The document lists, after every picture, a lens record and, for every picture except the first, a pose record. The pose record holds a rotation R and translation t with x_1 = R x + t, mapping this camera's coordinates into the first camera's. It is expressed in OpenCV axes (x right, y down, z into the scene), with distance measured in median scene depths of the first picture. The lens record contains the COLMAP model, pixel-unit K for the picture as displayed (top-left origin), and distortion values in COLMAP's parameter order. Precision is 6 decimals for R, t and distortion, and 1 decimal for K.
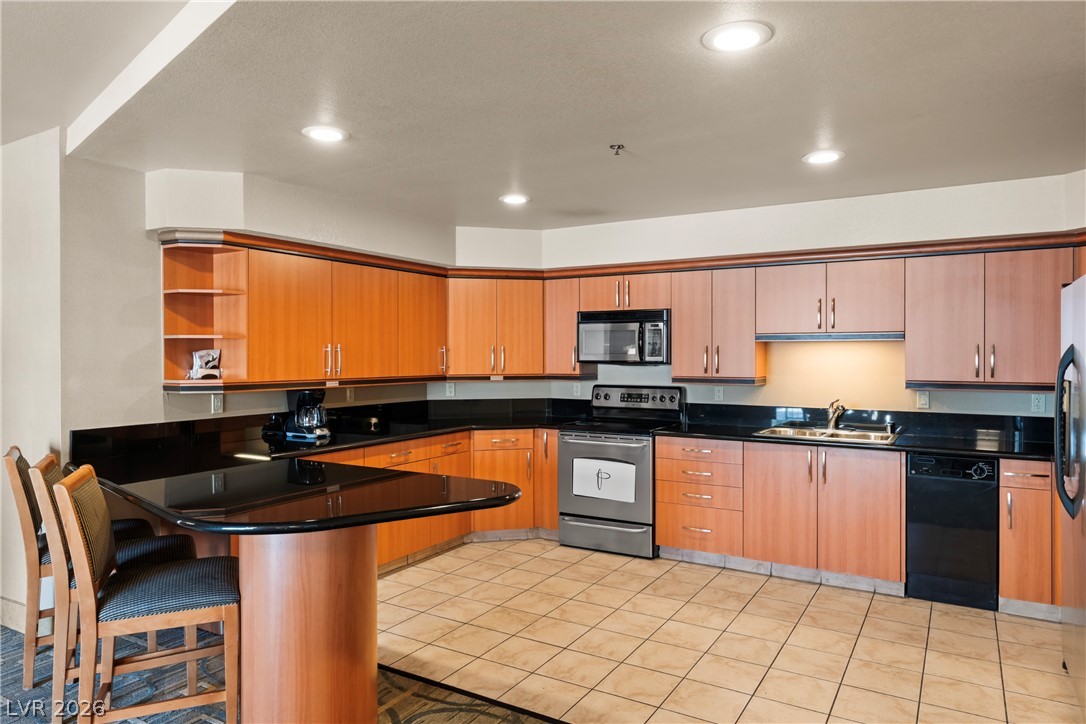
lens RADIAL K [[696.4, 0, 543.4], [0, 696.4, 360.9], [0, 0, 1]] dist [0.002717, 0.002035]
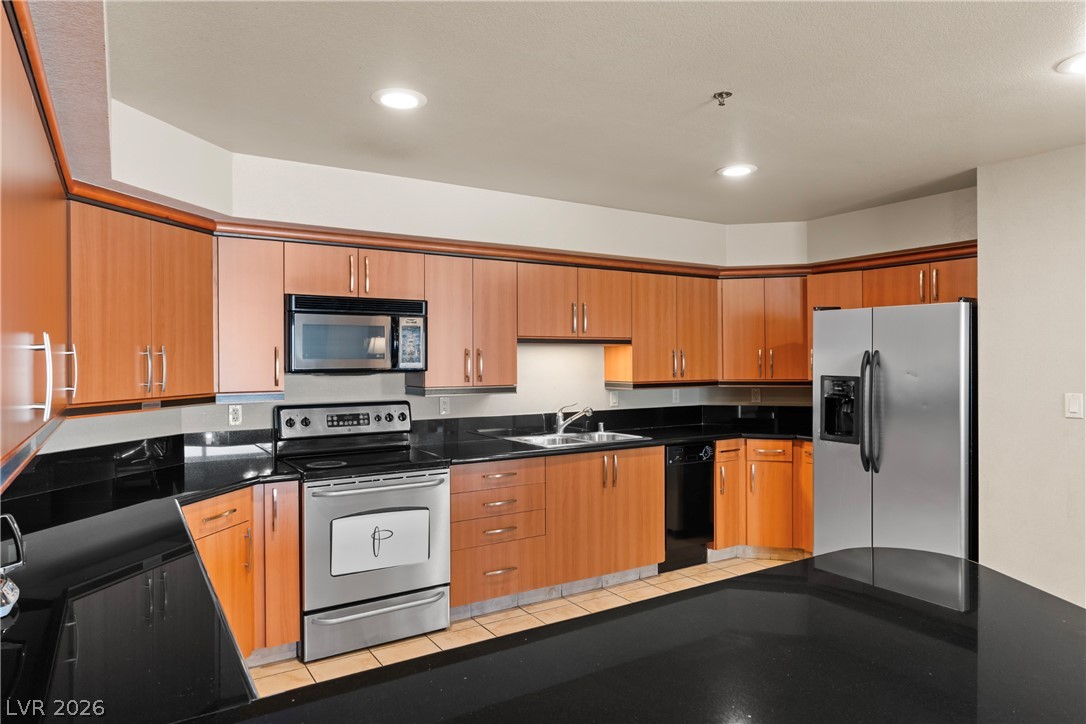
lens RADIAL K [[674.0, 0, 544.3], [0, 674.0, 358.5], [0, 0, 1]] dist [0.001466, -0.000018]
pose [[0.444854, 0.000237, 0.895603, -0.429914], [0.011573, 0.999915, -0.006013, -0.004203], [-0.895528, 0.013040, 0.444814, 0.542275]]
